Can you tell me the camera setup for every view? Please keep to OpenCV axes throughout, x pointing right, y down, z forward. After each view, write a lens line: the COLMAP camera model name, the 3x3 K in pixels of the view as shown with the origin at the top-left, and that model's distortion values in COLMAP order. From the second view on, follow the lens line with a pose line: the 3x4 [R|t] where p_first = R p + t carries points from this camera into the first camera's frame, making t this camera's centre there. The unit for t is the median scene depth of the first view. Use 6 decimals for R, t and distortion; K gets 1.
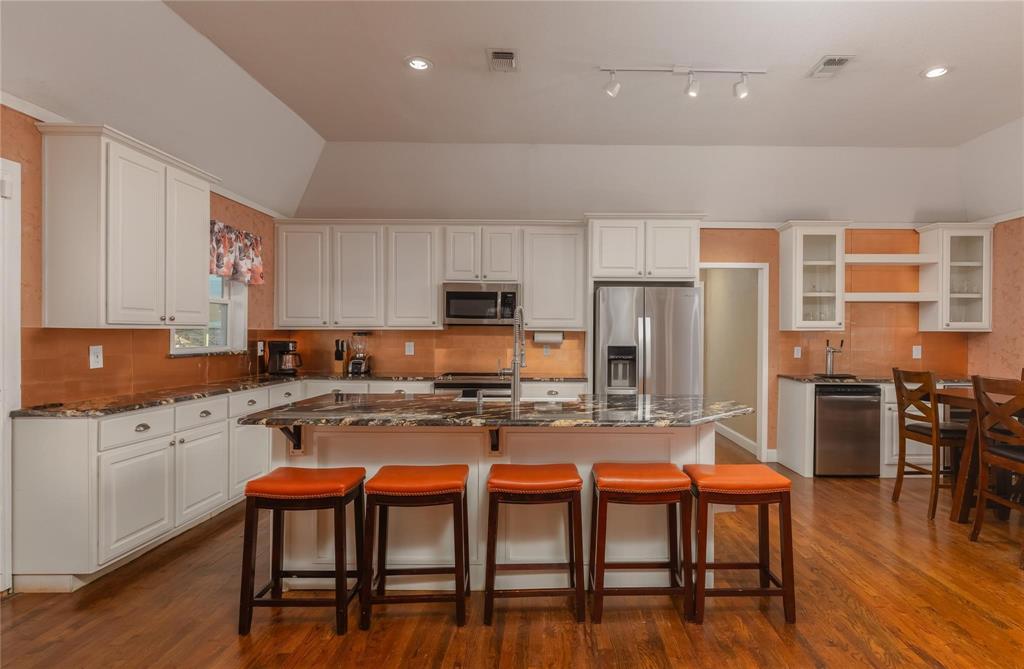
lens RADIAL K [[552.8, 0, 563.4], [0, 552.8, 335.2], [0, 0, 1]] dist [0.015189, 0.000035]
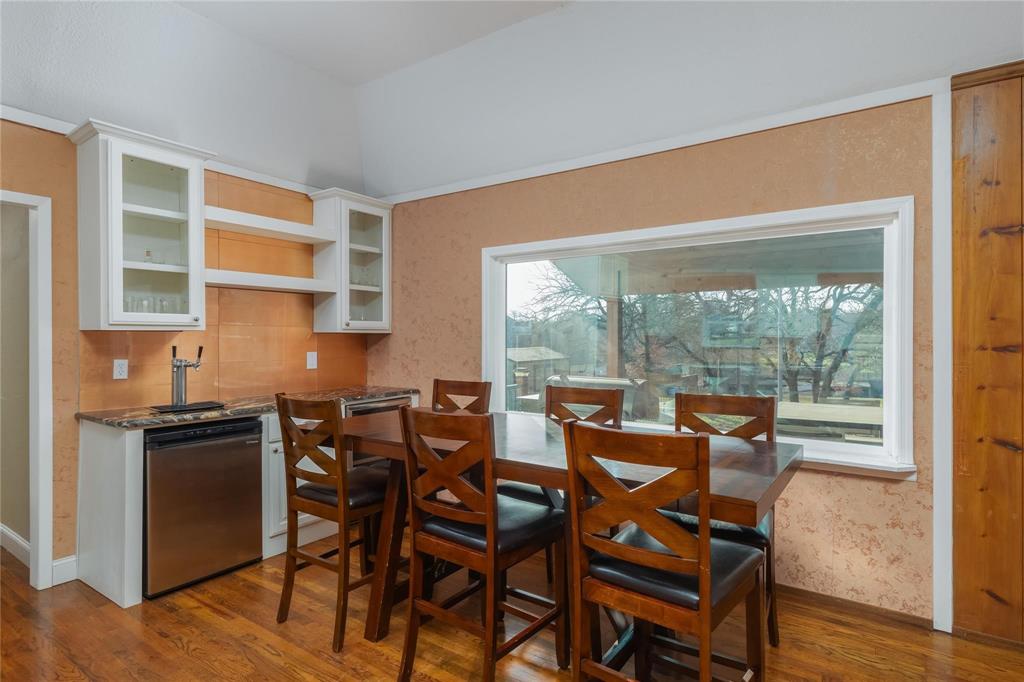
lens RADIAL K [[530.8, 0, 520.2], [0, 530.8, 341.8], [0, 0, 1]] dist [0.003270, 0.001409]
pose [[0.586958, -0.010557, 0.809549, 0.238846], [0.007404, 0.999943, 0.007672, 0.001970], [-0.809584, 0.001491, 0.587003, 0.380774]]
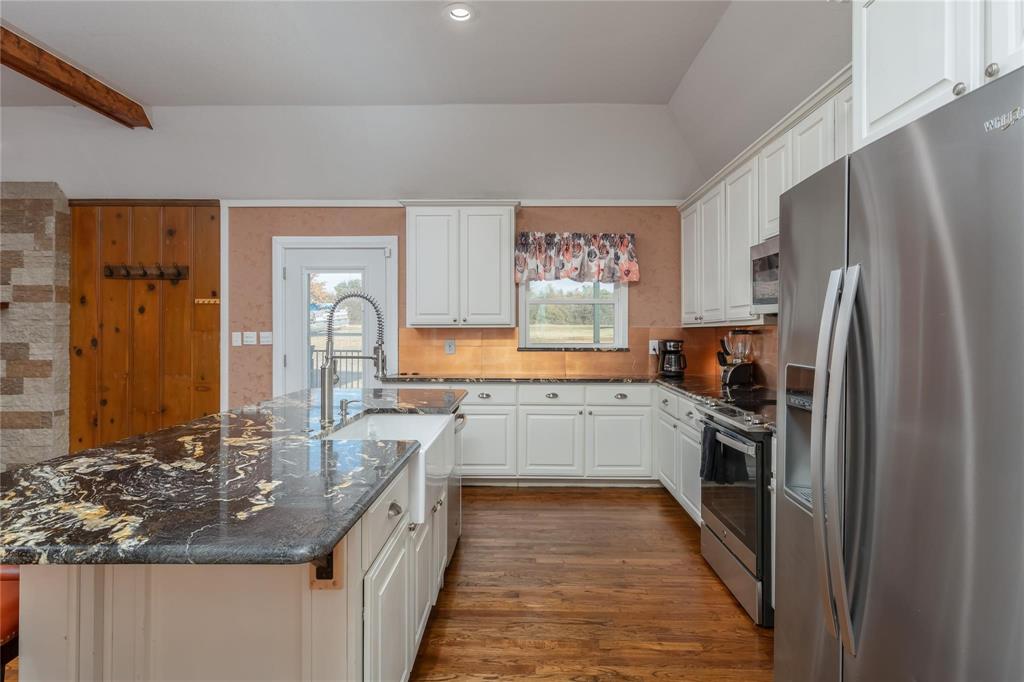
lens RADIAL K [[536.3, 0, 520.2], [0, 536.3, 326.8], [0, 0, 1]] dist [0.001889, 0.000584]
pose [[-0.033896, -0.012461, -0.999348, 0.388299], [-0.005010, 0.999912, -0.012298, 0.001057], [0.999413, 0.004590, -0.033955, 0.791675]]
